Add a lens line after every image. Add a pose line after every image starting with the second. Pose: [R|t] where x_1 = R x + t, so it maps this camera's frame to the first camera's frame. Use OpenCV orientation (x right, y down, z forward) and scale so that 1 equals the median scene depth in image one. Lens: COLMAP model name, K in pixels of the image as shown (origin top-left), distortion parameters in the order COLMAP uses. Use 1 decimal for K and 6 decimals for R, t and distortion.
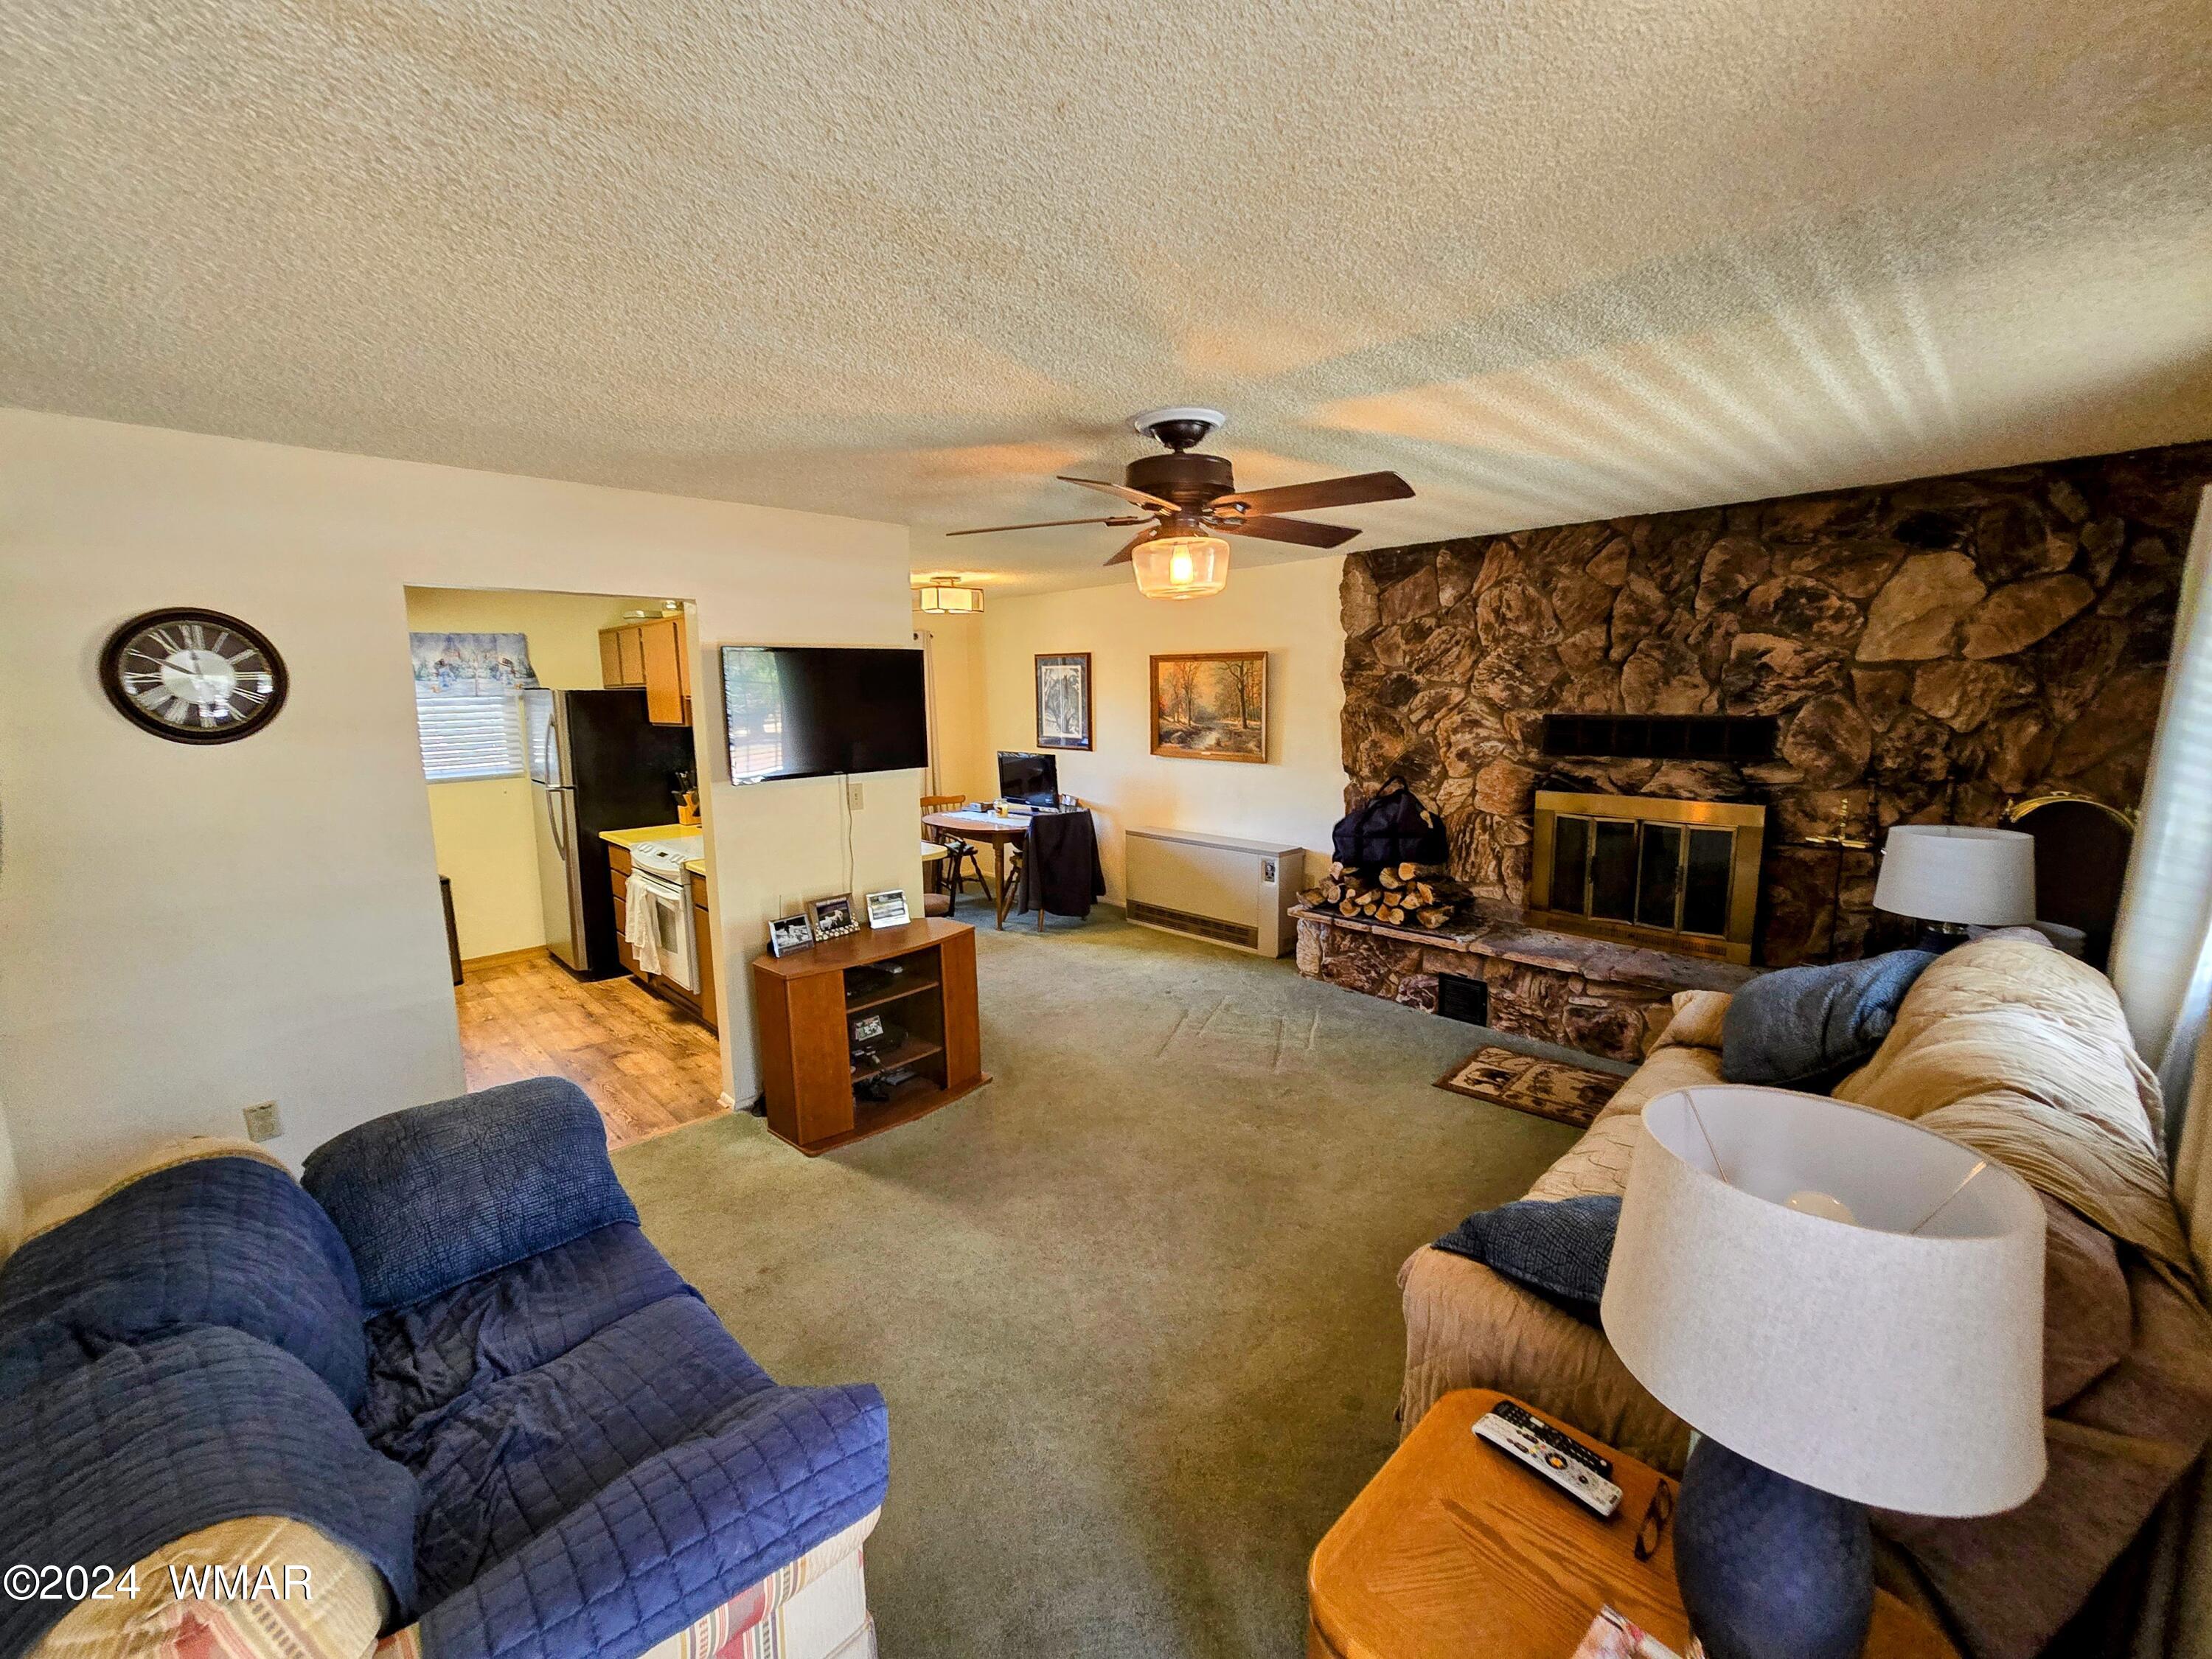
lens RADIAL K [[901.4, 0, 1098.5], [0, 901.4, 821.1], [0, 0, 1]] dist [-0.001784, 0.000136]
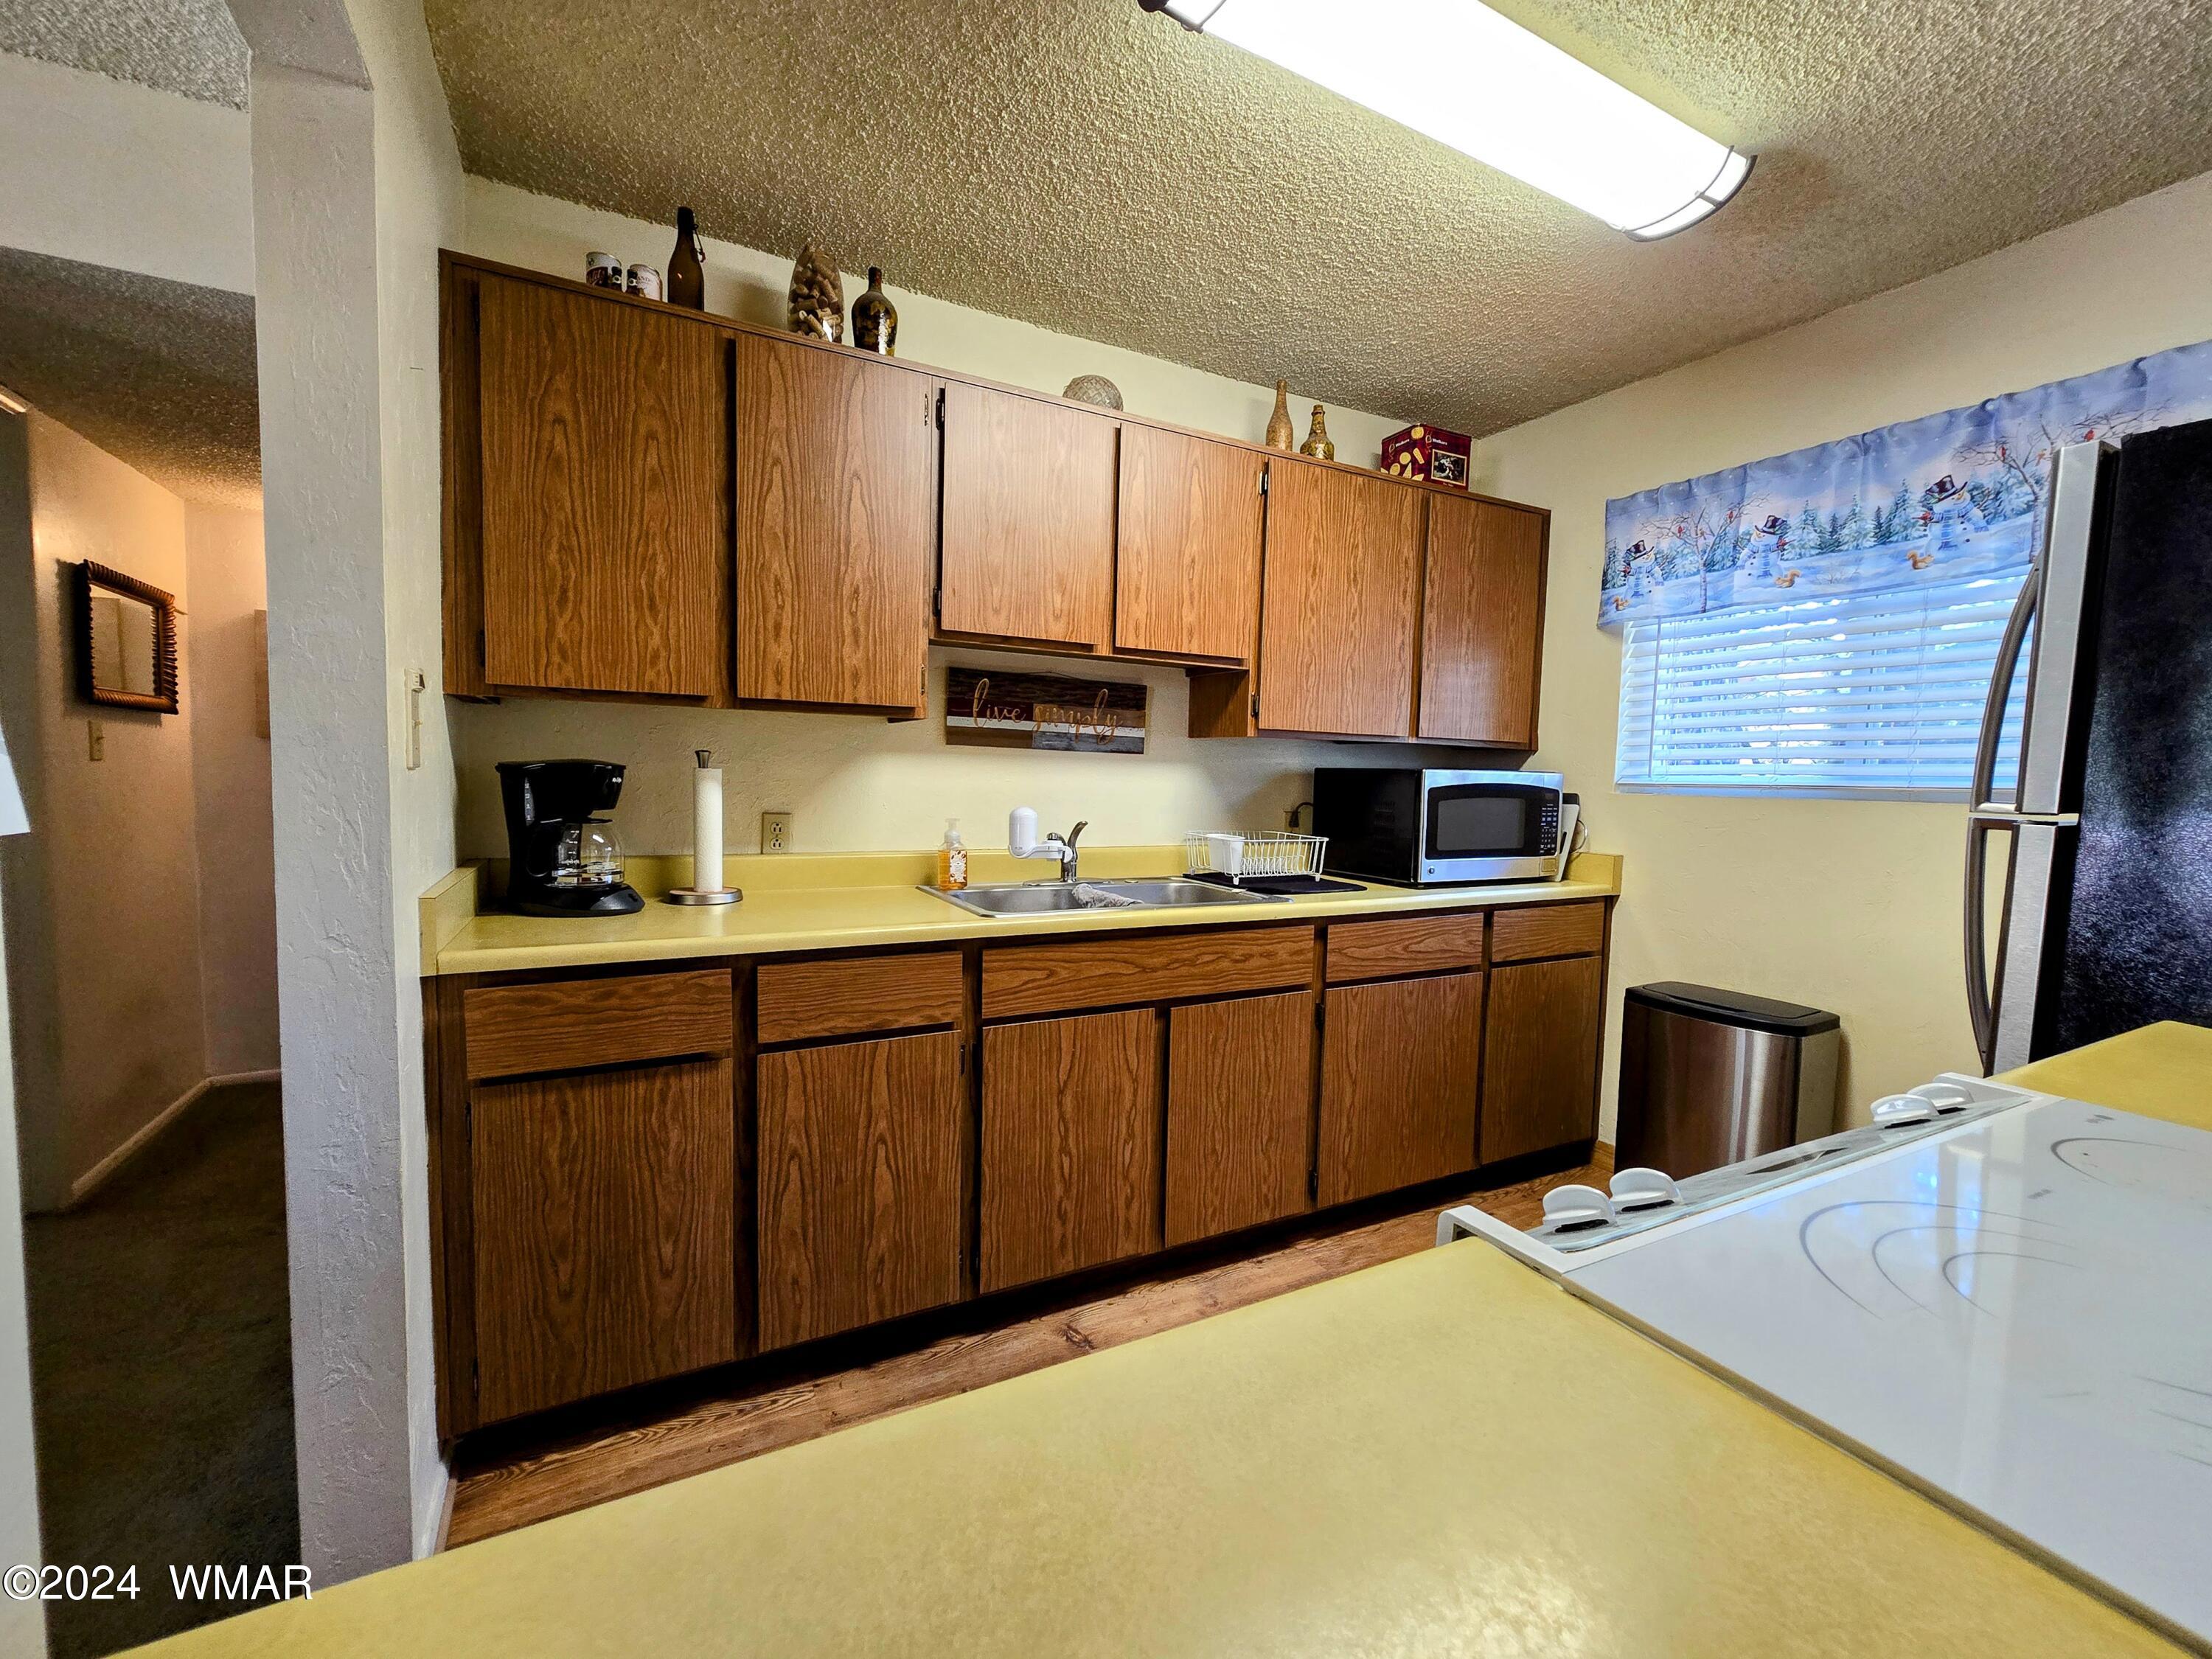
lens RADIAL K [[901.4, 0, 1100.2], [0, 901.4, 831.4], [0, 0, 1]] dist [-0.001784, 0.000136]
pose [[-0.278752, 0.070321, -0.957785, -0.248547], [-0.172458, 0.977438, 0.121956, -0.016108], [0.944752, 0.199173, -0.260335, 0.783643]]
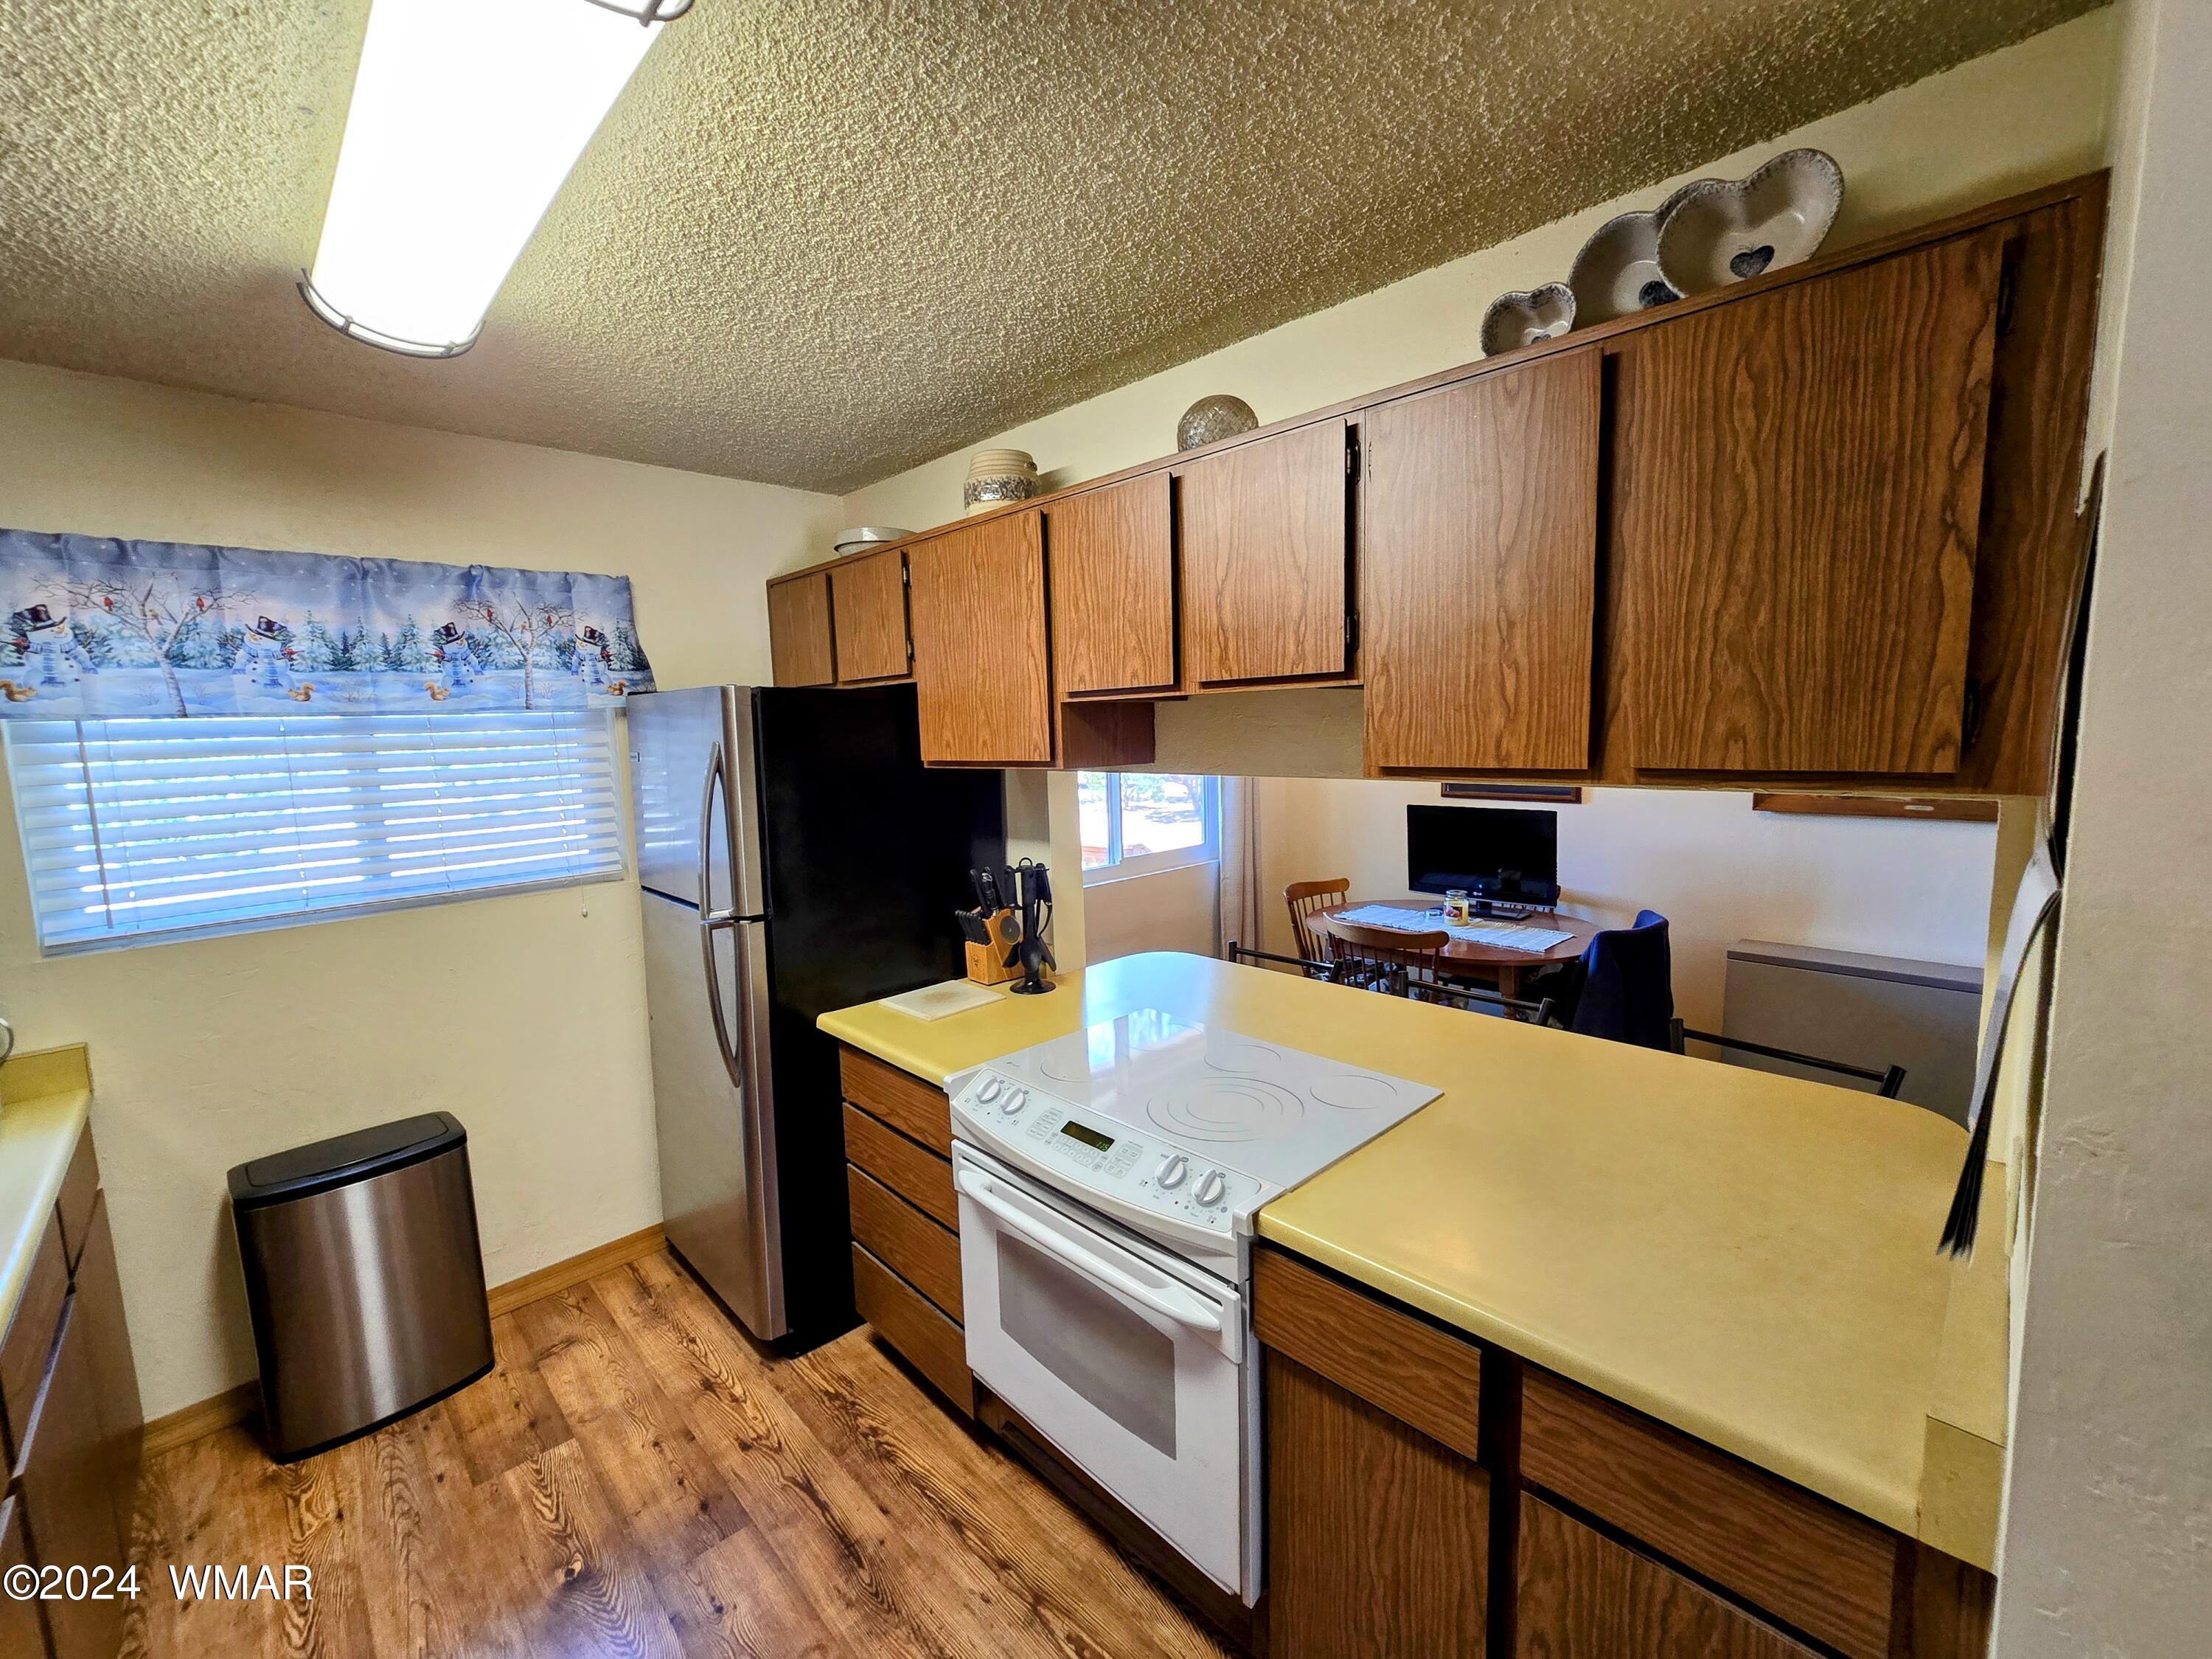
lens RADIAL K [[901.4, 0, 1113.3], [0, 901.4, 831.4], [0, 0, 1]] dist [-0.001784, 0.000136]
pose [[0.999827, -0.015139, 0.010836, -0.410853], [0.015502, 0.999294, -0.034237, -0.058259], [-0.010310, 0.034399, 0.999355, 0.559152]]
